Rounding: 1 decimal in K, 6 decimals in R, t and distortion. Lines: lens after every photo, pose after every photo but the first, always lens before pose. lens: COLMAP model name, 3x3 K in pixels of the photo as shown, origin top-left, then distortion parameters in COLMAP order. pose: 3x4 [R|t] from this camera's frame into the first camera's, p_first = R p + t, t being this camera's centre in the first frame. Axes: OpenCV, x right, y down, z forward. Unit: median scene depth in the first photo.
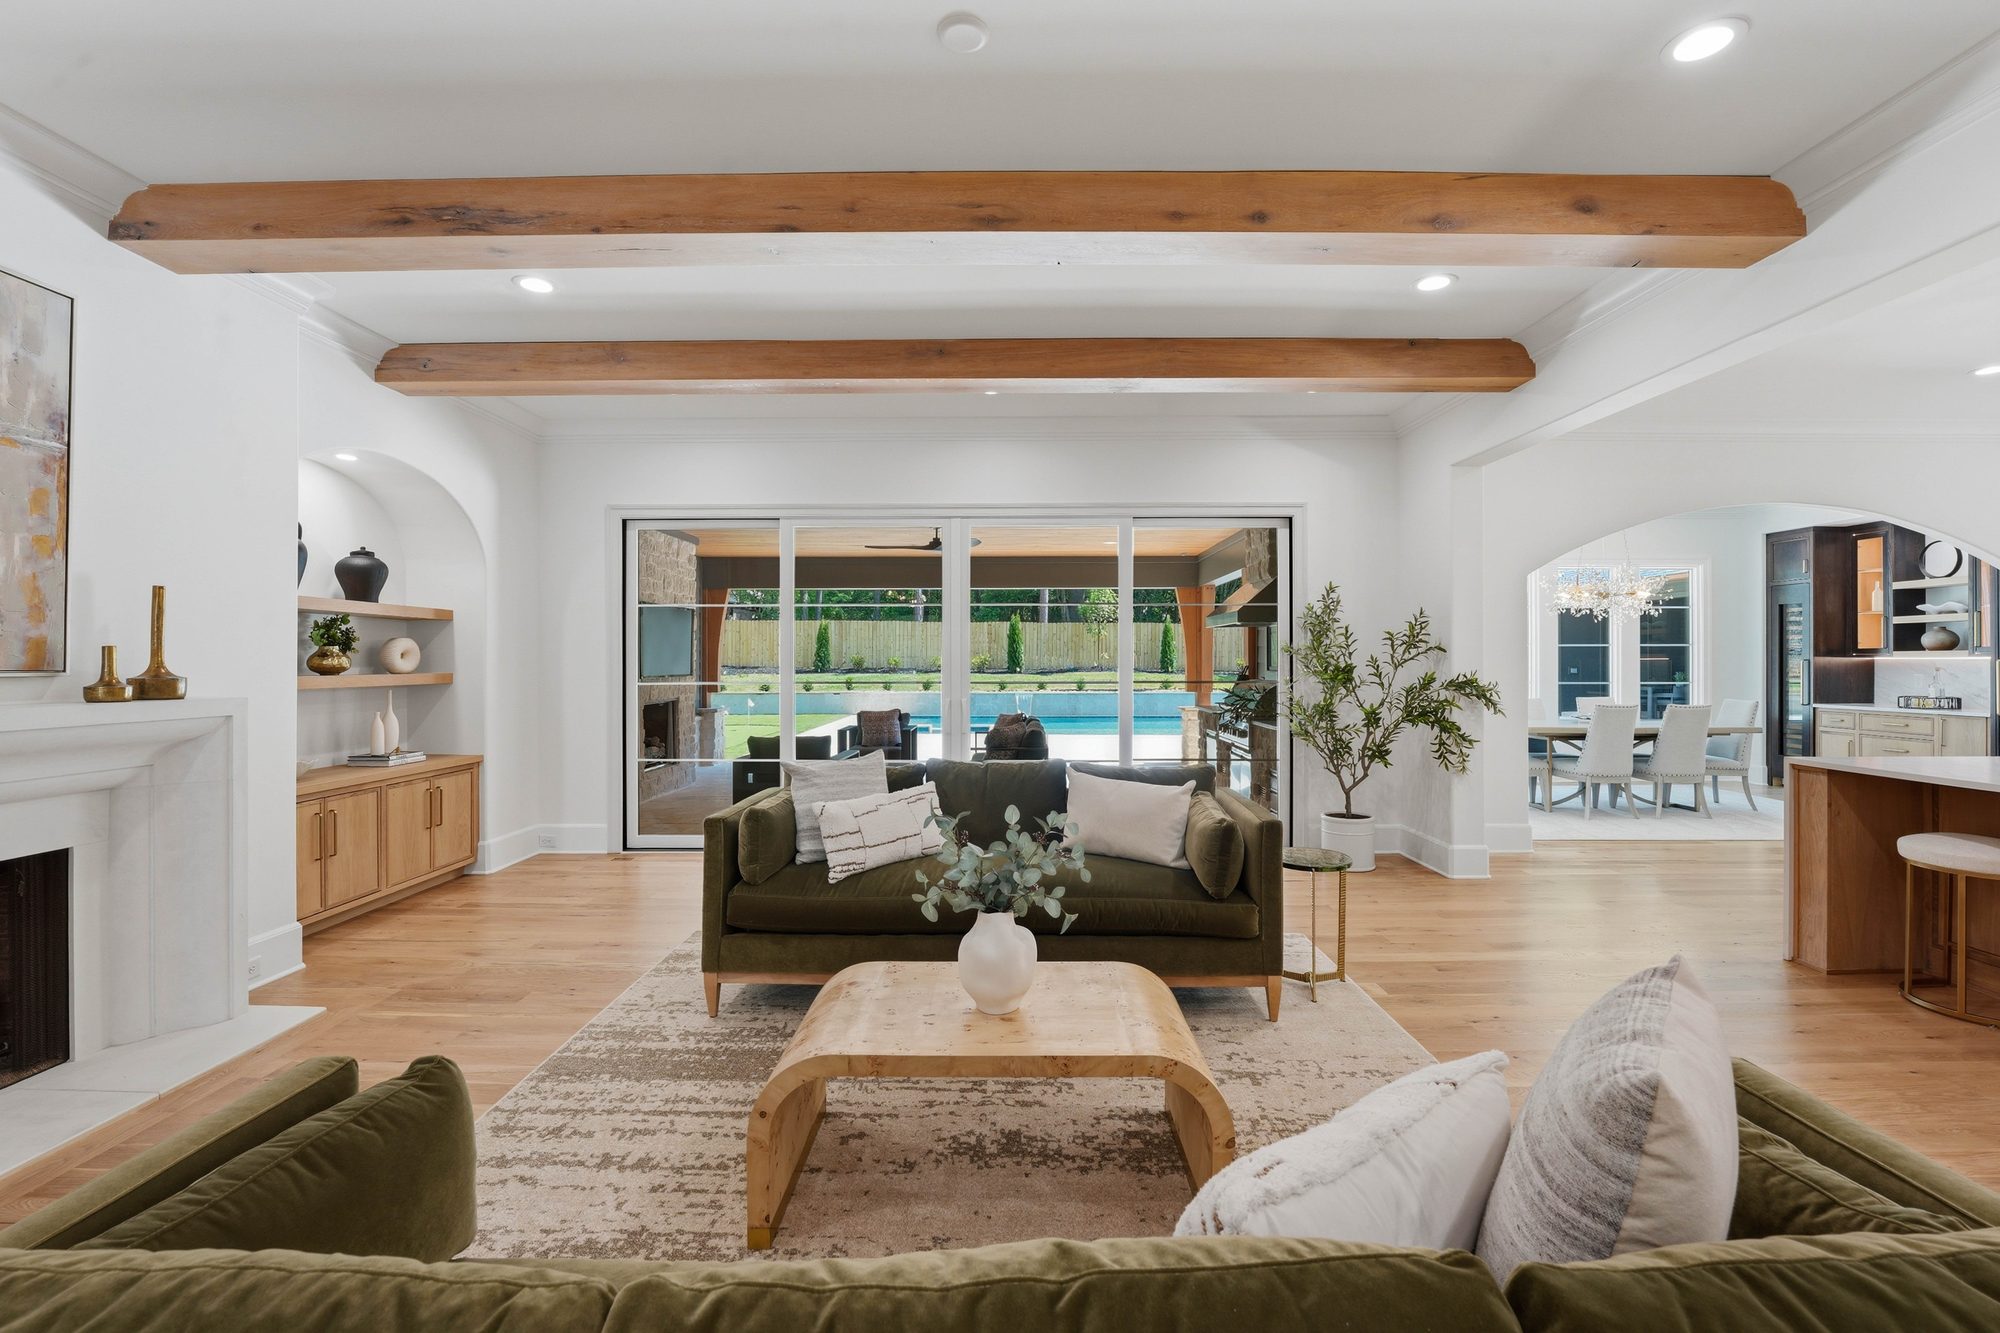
lens RADIAL K [[870.9, 0, 1002.3], [0, 870.9, 659.9], [0, 0, 1]] dist [-0.017748, 0.000323]
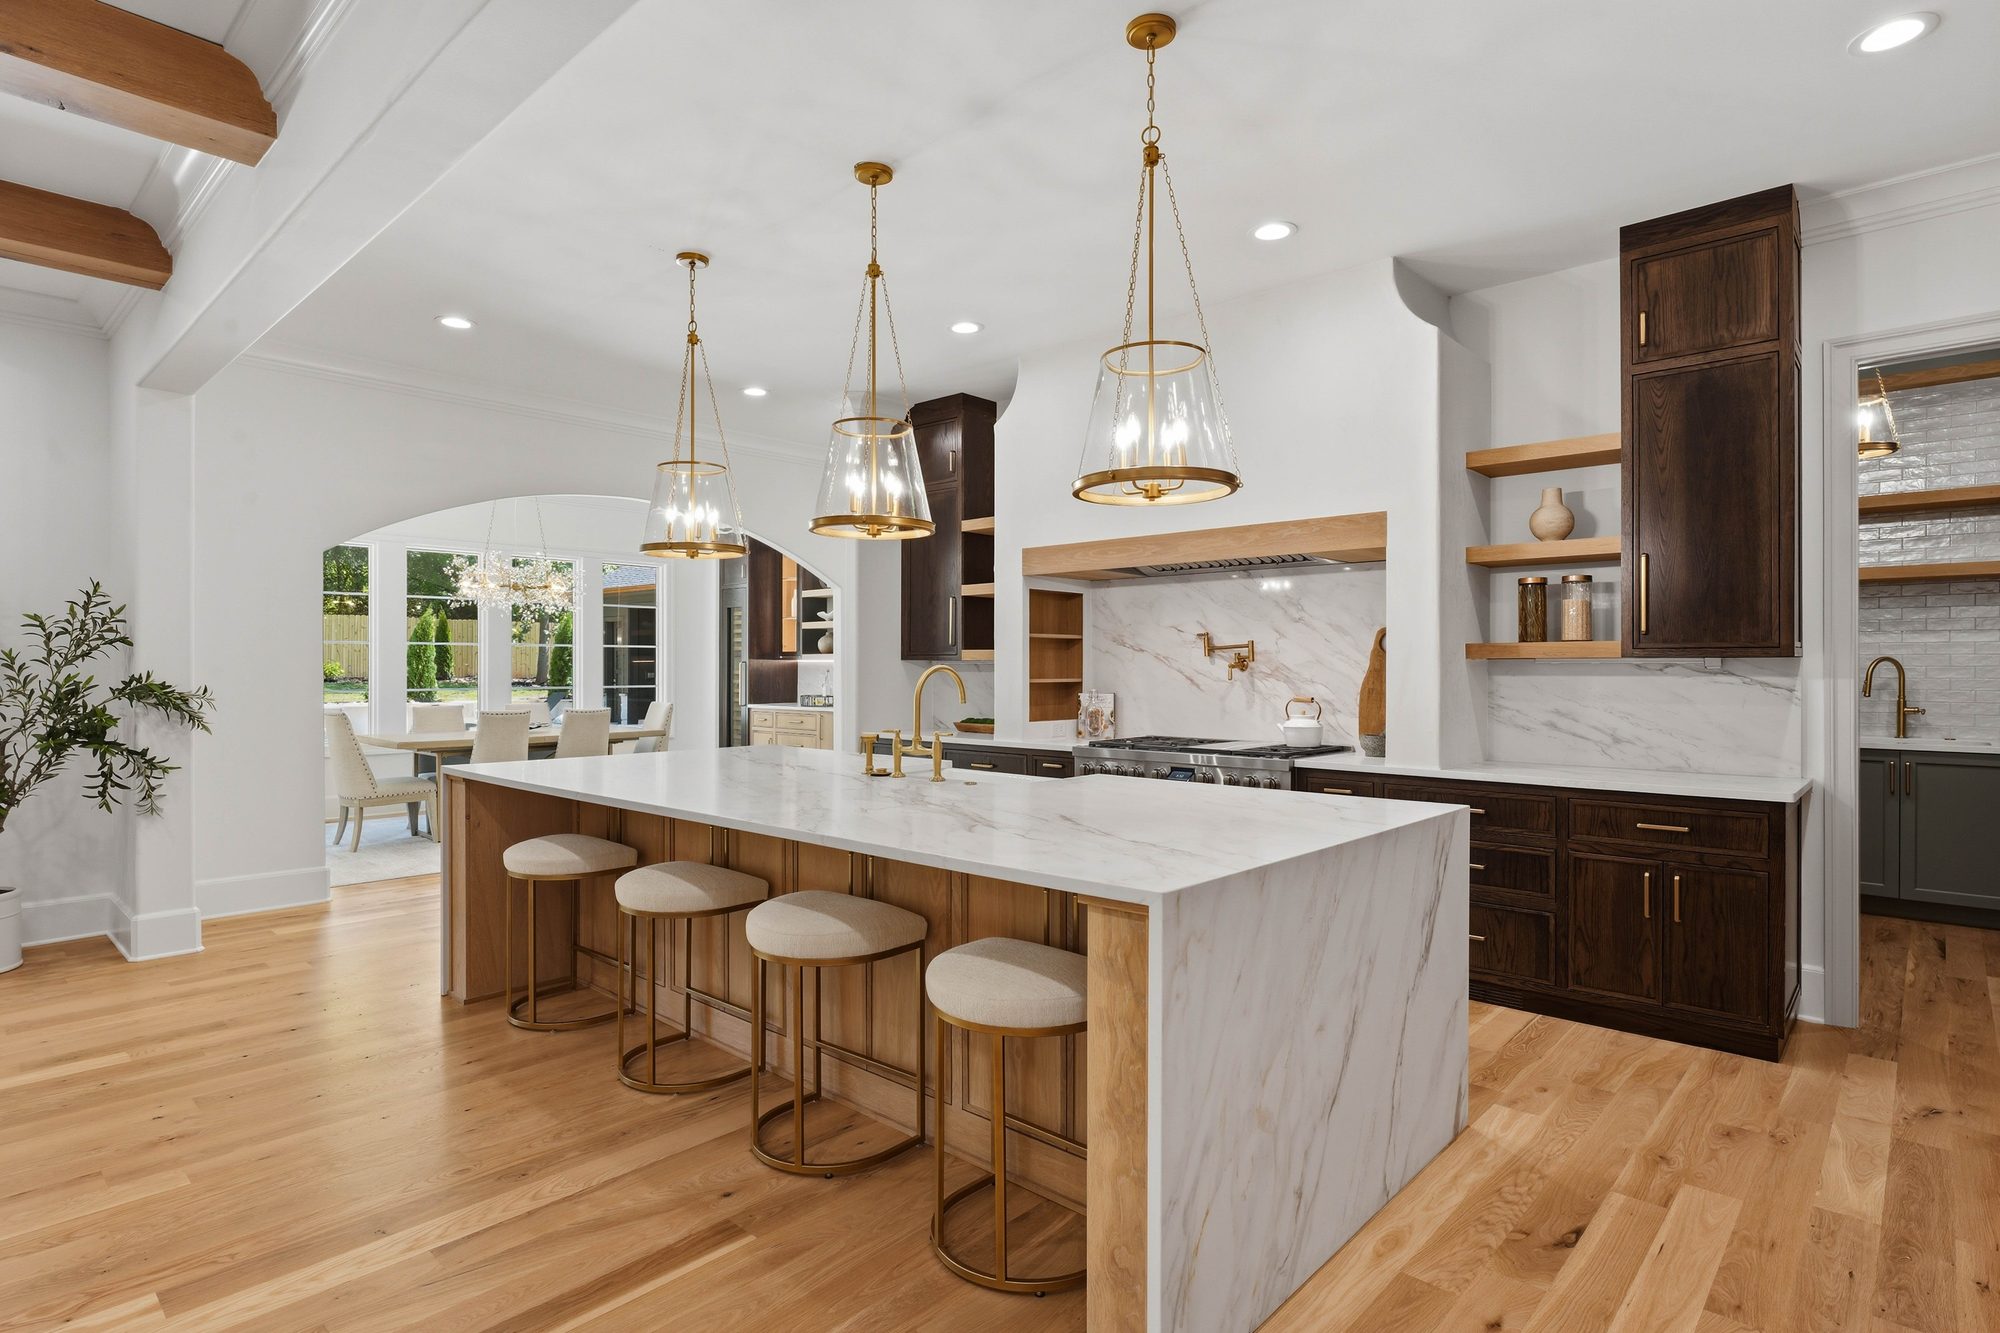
lens RADIAL K [[1043.9, 0, 996.2], [0, 1043.9, 660.8], [0, 0, 1]] dist [0.005054, -0.001583]
pose [[0.665360, 0.005743, 0.746500, 0.217189], [-0.003401, 0.999983, -0.004662, 0.003258], [-0.746514, 0.000563, 0.665369, -0.067600]]
